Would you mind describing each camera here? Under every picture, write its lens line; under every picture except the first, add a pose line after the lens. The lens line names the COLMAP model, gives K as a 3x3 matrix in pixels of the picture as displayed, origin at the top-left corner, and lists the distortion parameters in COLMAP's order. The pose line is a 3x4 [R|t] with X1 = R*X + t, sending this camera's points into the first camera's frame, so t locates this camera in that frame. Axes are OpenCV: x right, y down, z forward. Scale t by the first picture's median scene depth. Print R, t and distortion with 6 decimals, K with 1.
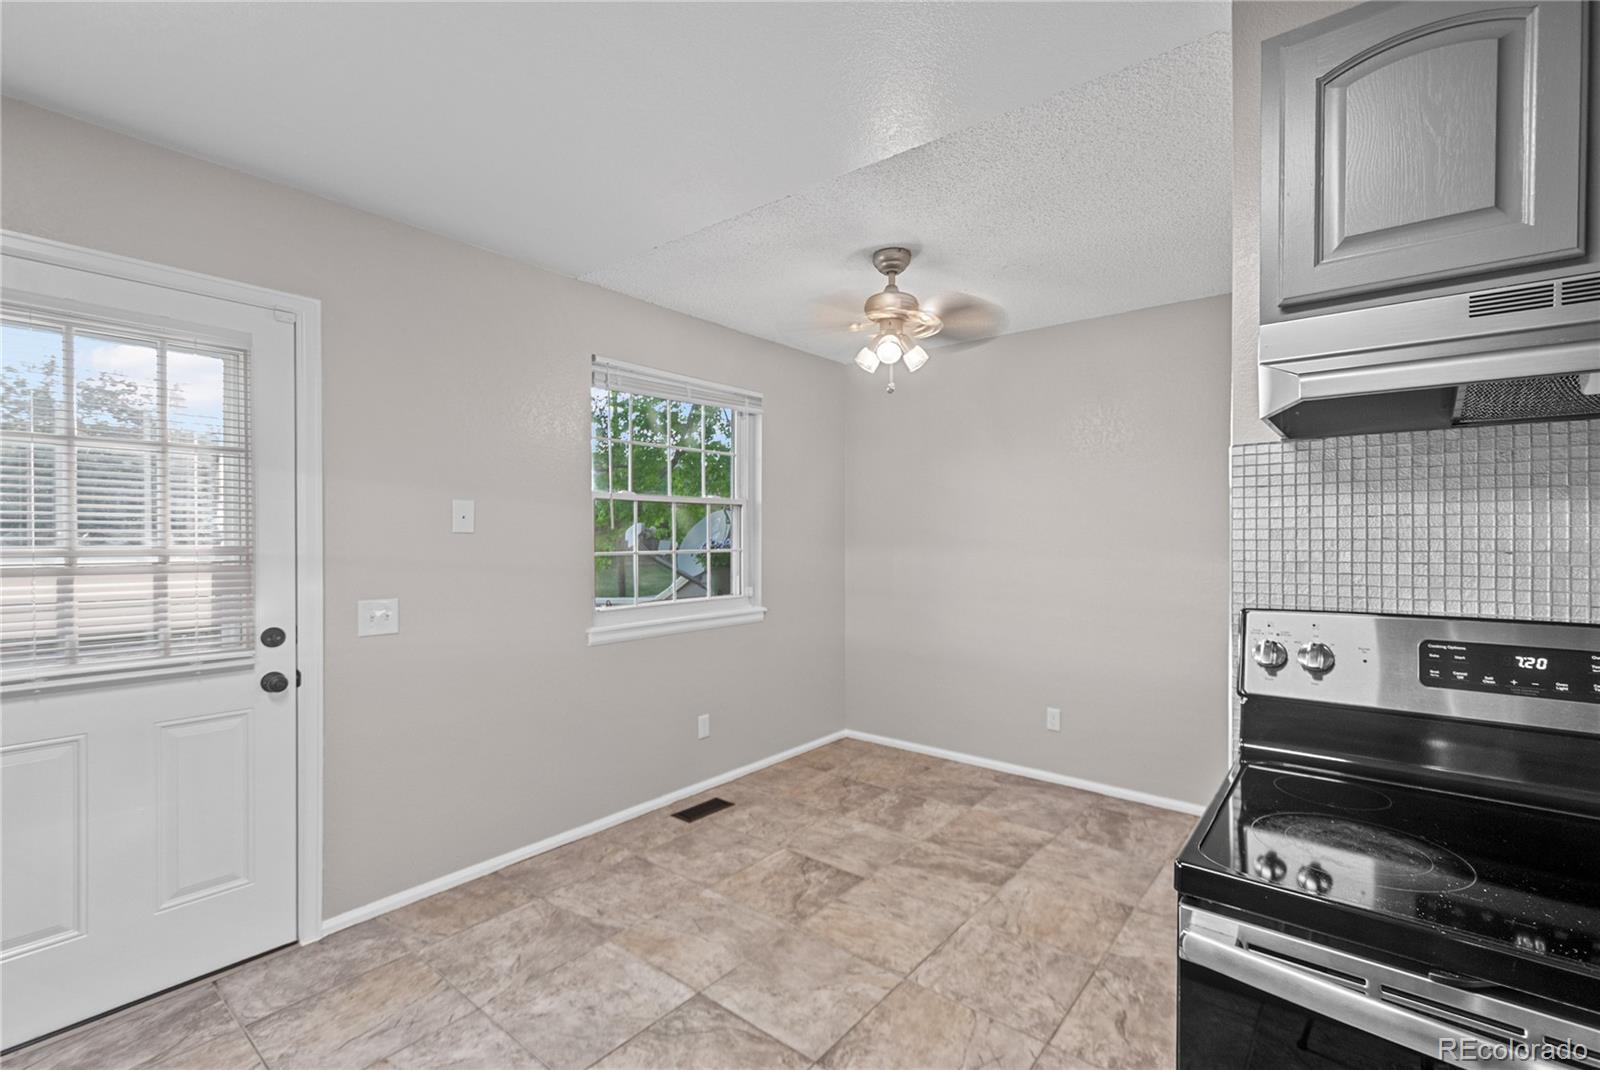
lens RADIAL K [[696.8, 0, 810.4], [0, 696.8, 549.9], [0, 0, 1]] dist [0.011167, -0.000772]
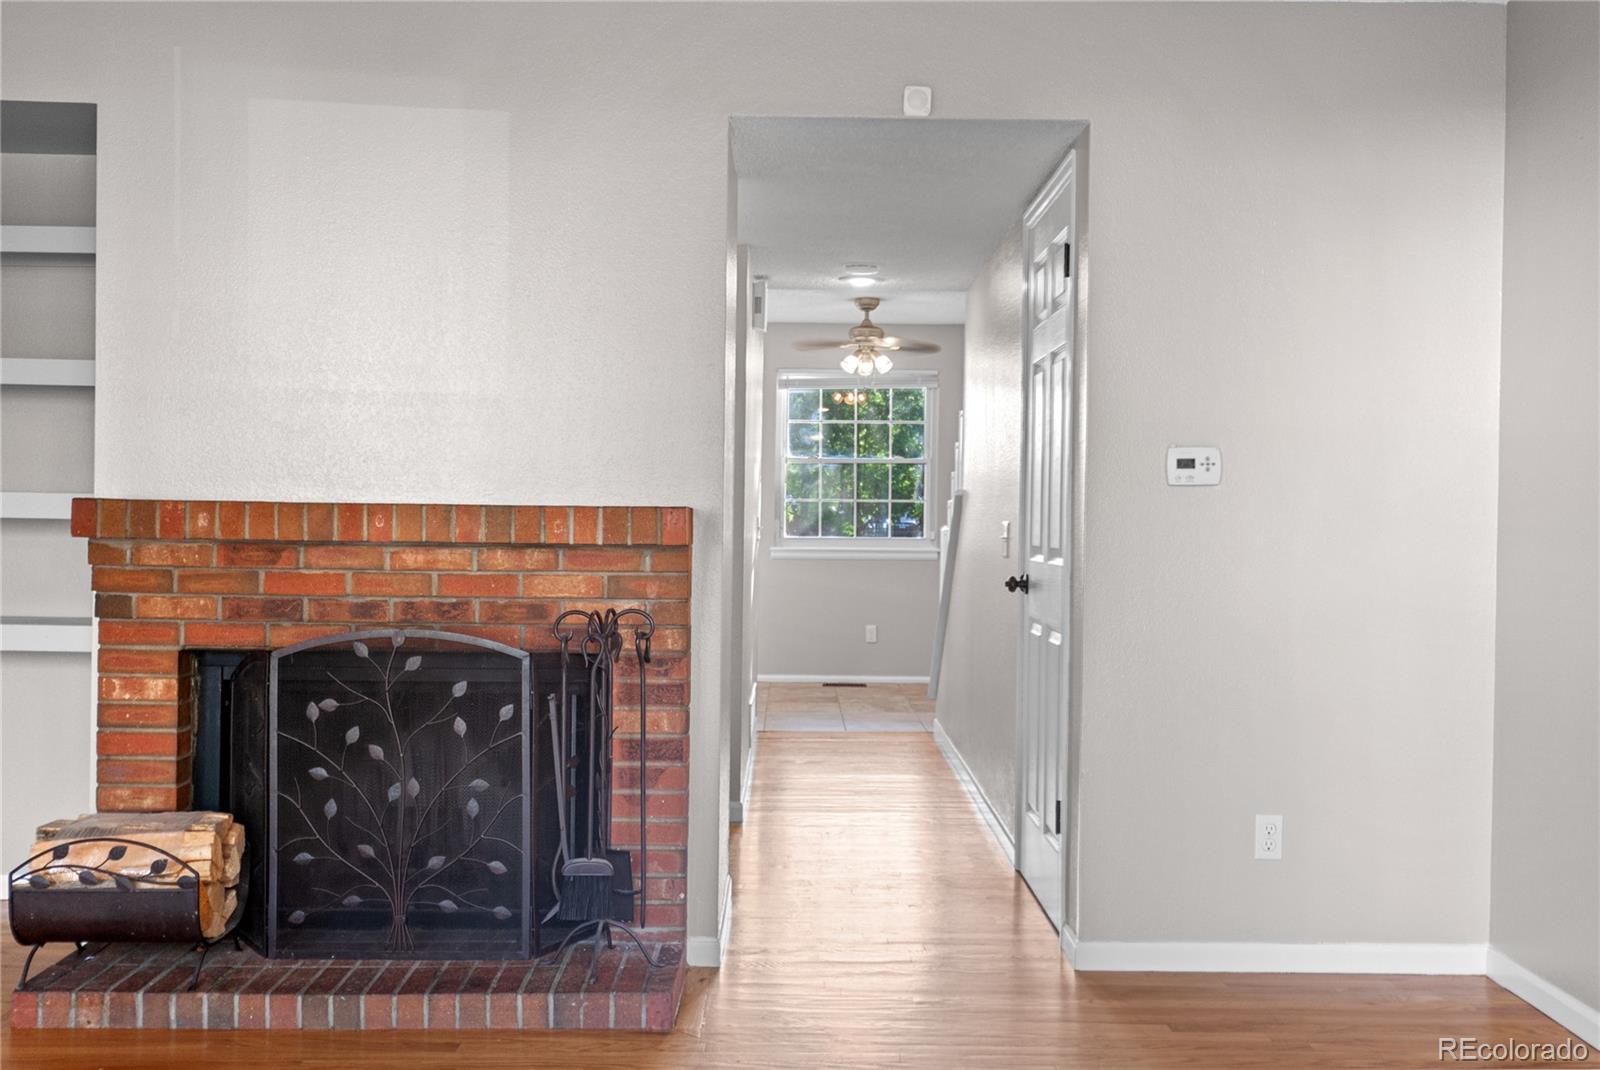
lens RADIAL K [[1634.8, 0, 800.0], [0, 1634.8, 535.0], [0, 0, 1]] dist [0.020664, -0.001384]
pose [[0.636310, 0.020060, -0.771173, 2.485382], [-0.022557, 0.999718, 0.007393, 0.056075], [0.771104, 0.012691, 0.636583, -1.237225]]
